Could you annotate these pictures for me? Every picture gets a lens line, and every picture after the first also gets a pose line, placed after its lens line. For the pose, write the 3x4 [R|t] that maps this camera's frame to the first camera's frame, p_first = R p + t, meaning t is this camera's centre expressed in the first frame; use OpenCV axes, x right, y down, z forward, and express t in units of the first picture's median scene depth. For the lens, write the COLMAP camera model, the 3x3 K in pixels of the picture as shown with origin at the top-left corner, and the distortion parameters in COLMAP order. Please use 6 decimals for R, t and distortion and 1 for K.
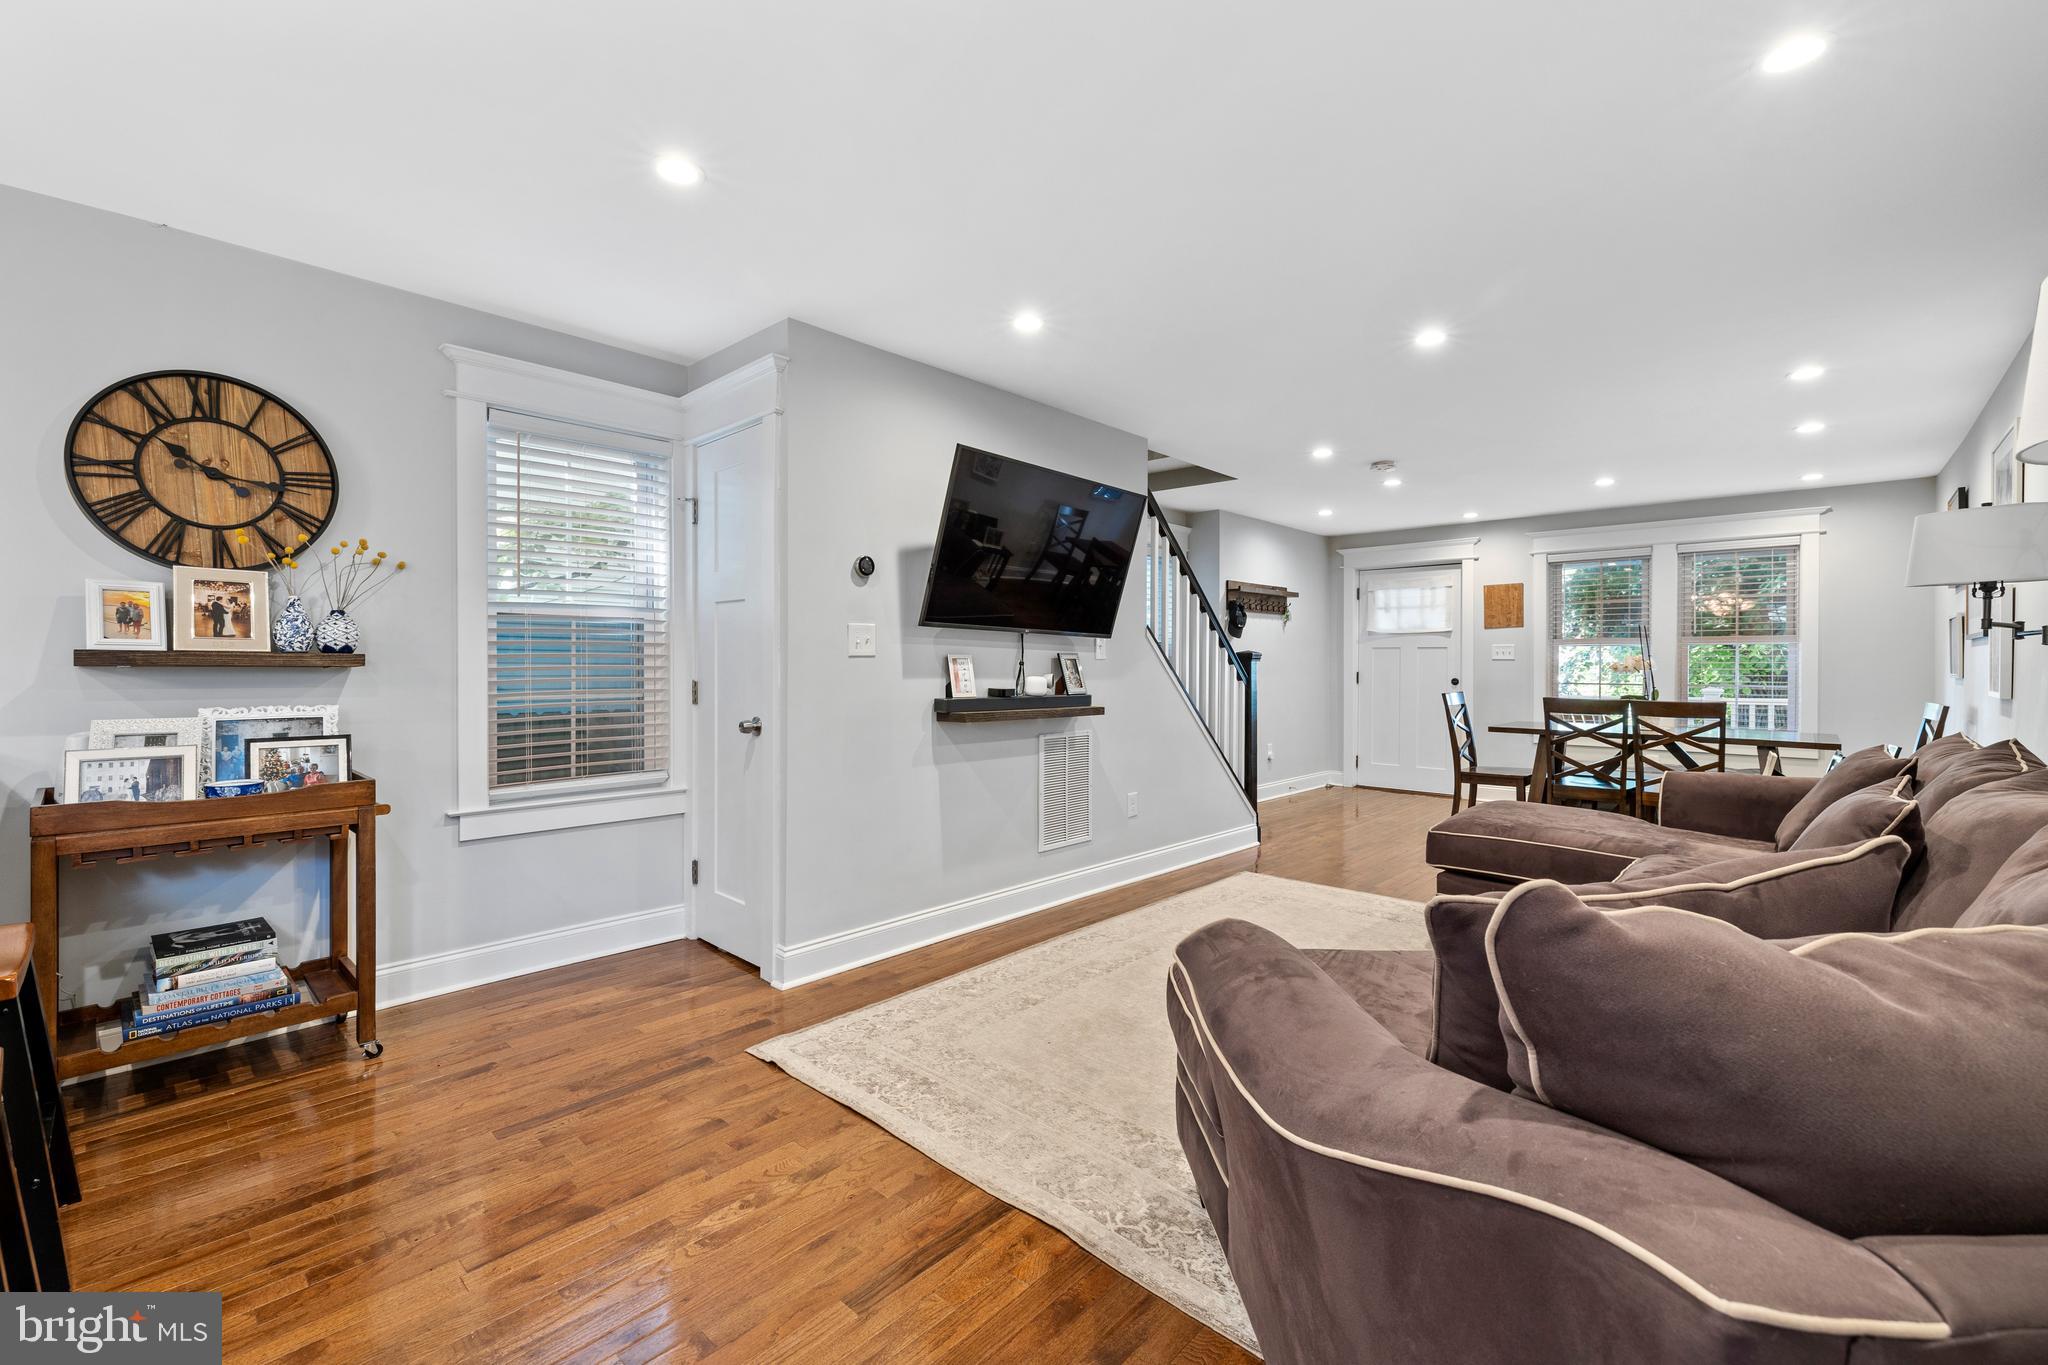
lens RADIAL K [[864.3, 0, 1020.4], [0, 864.3, 667.7], [0, 0, 1]] dist [0.001106, -0.000449]
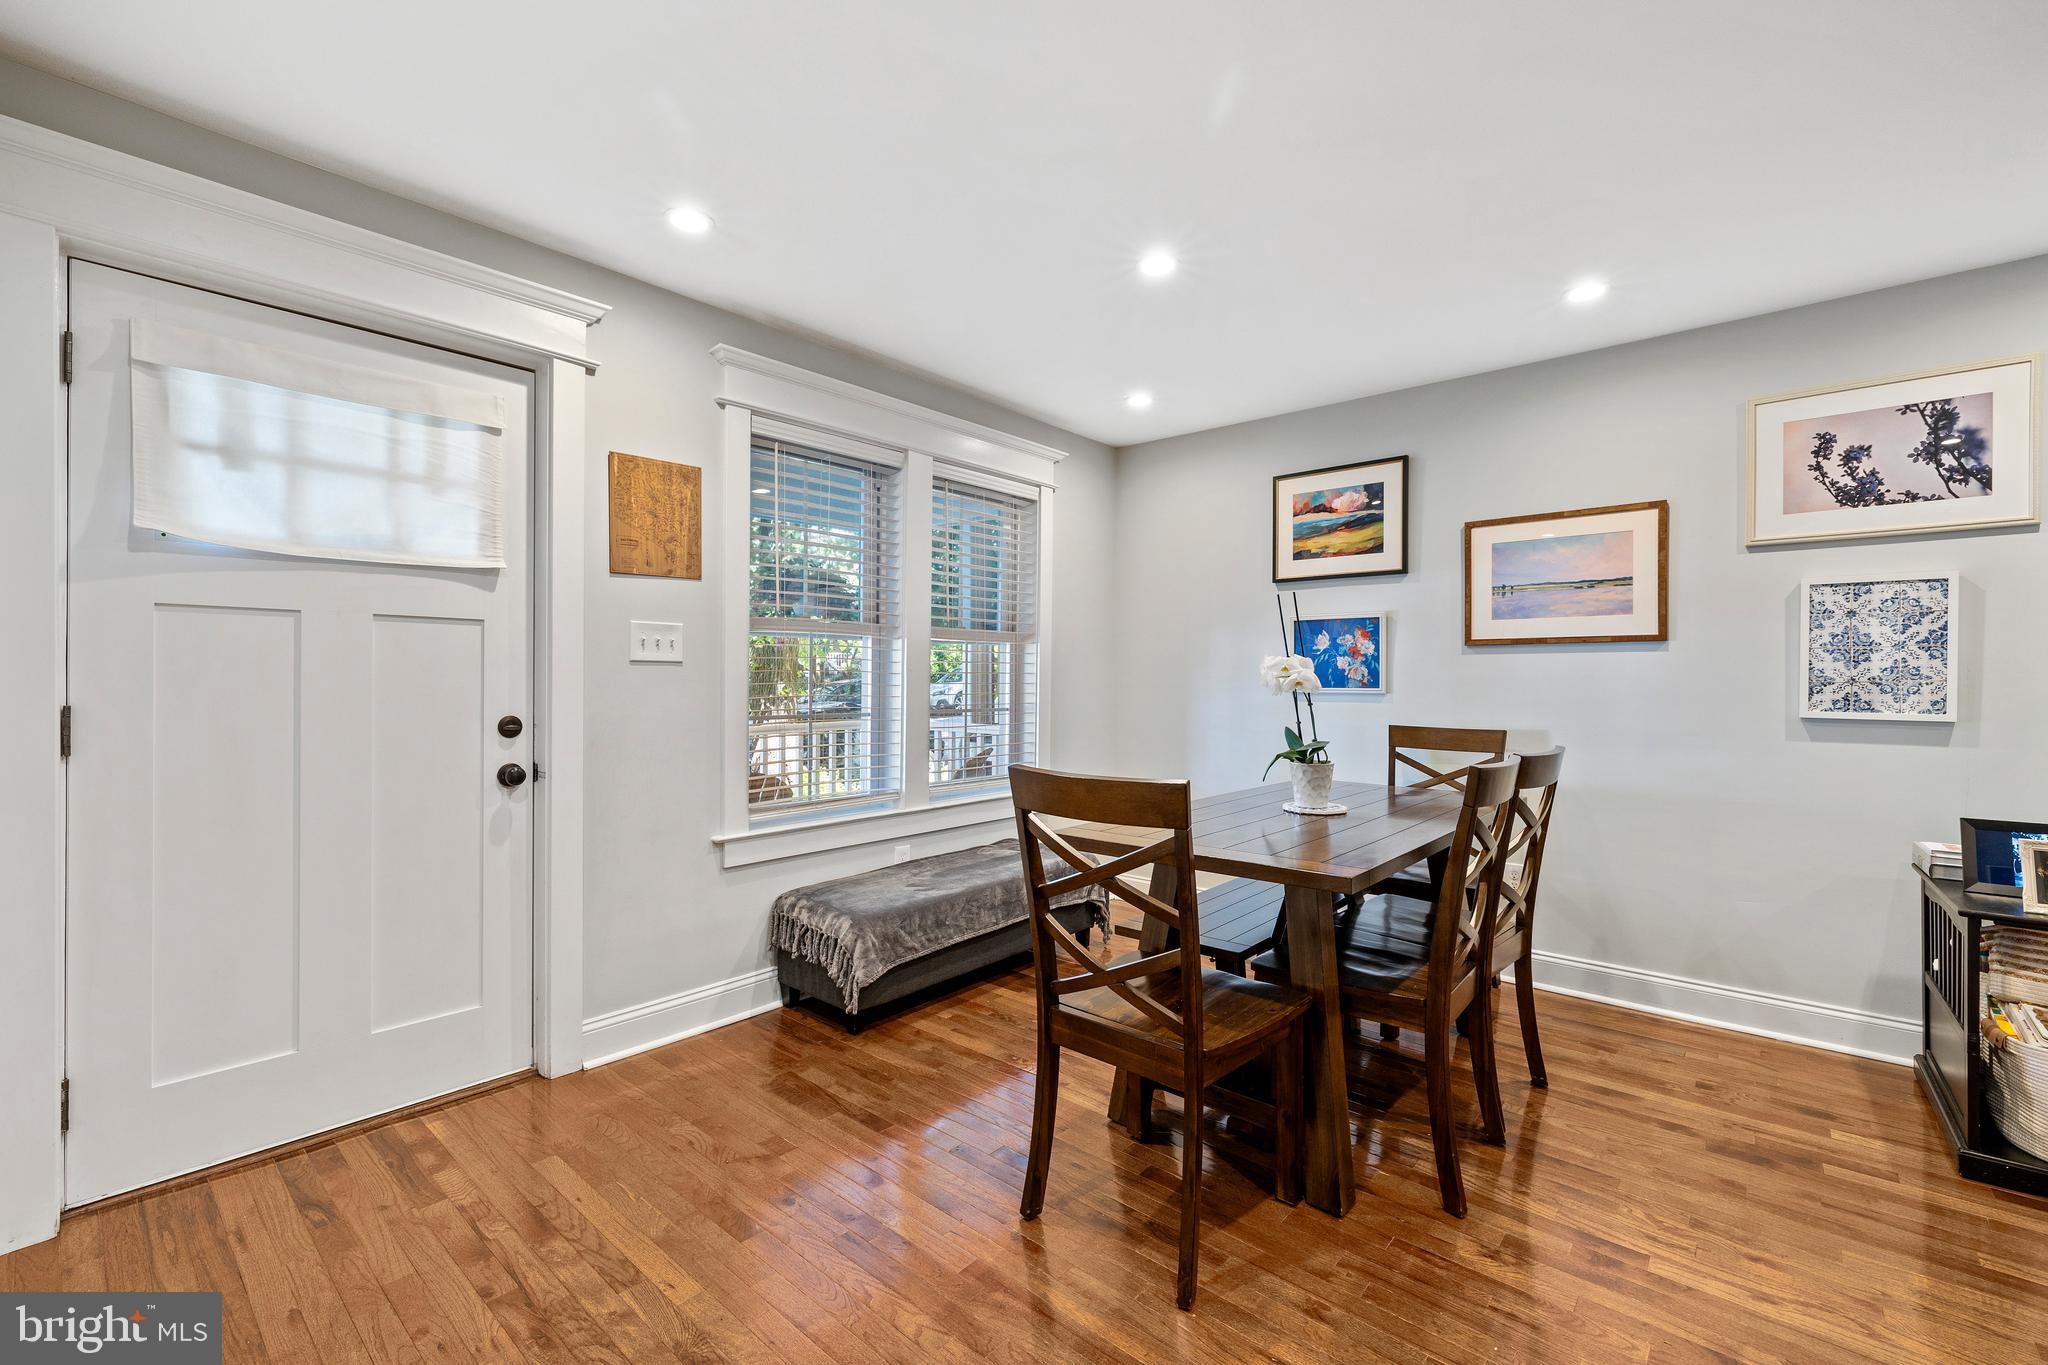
lens RADIAL K [[864.3, 0, 1012.4], [0, 864.3, 682.3], [0, 0, 1]] dist [0.001106, -0.000449]
pose [[-0.018712, -0.003889, 0.999817, 0.332353], [0.001408, 0.999991, 0.003916, -0.002853], [-0.999824, 0.001481, -0.018707, 1.562895]]
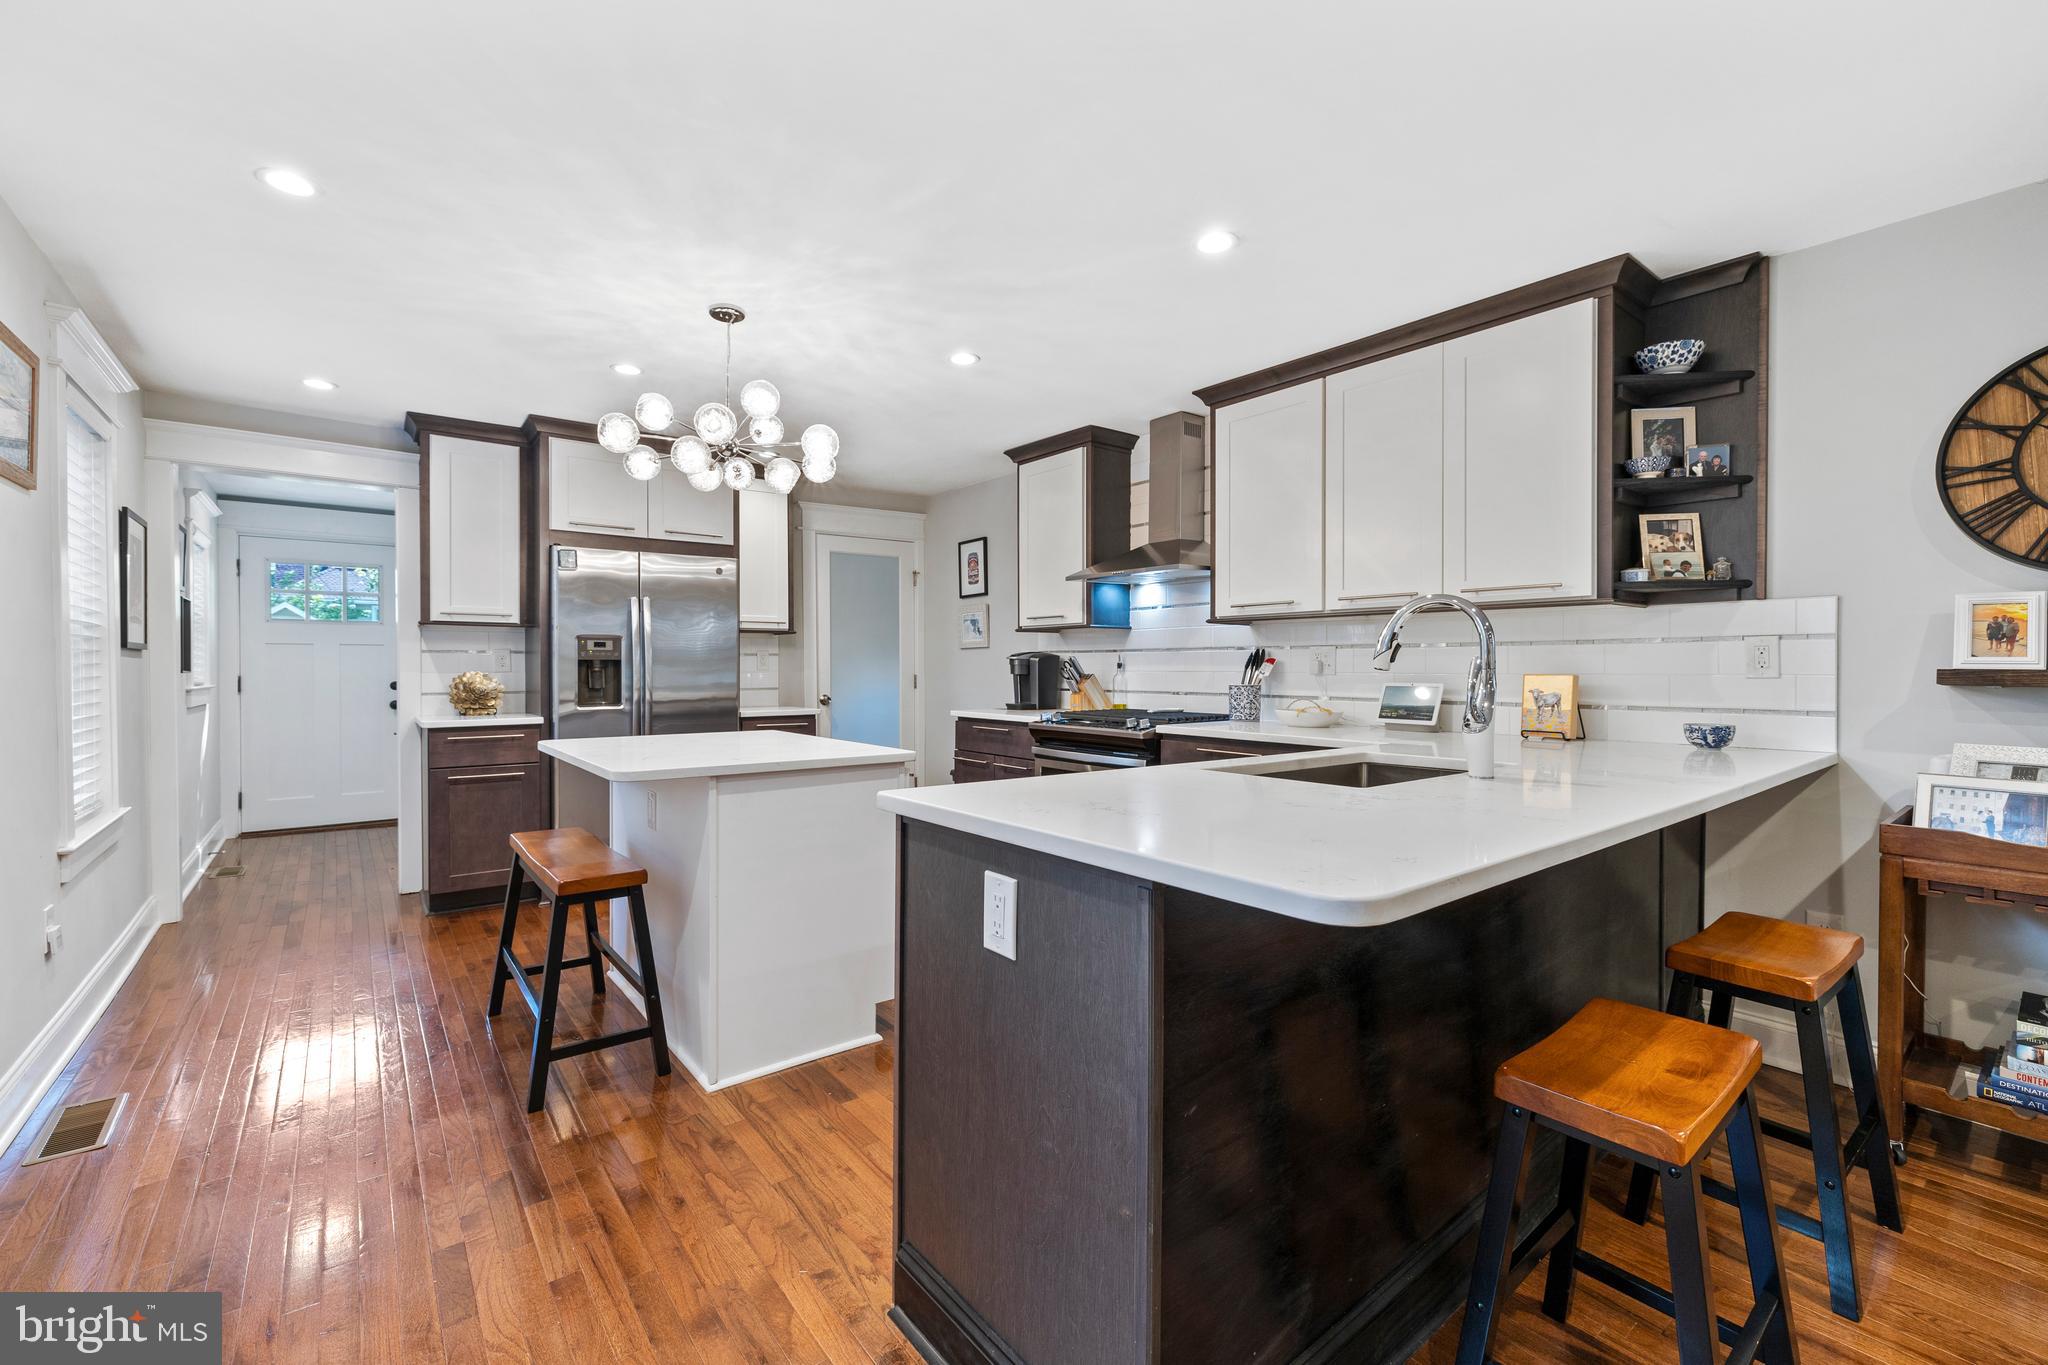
lens RADIAL K [[864.3, 0, 1019.0], [0, 864.3, 677.3], [0, 0, 1]] dist [0.001106, -0.000449]
pose [[-0.164454, 0.013475, -0.986293, 0.019929], [-0.004139, 0.999888, 0.014351, -0.012374], [0.986376, 0.006443, -0.164380, 0.079837]]
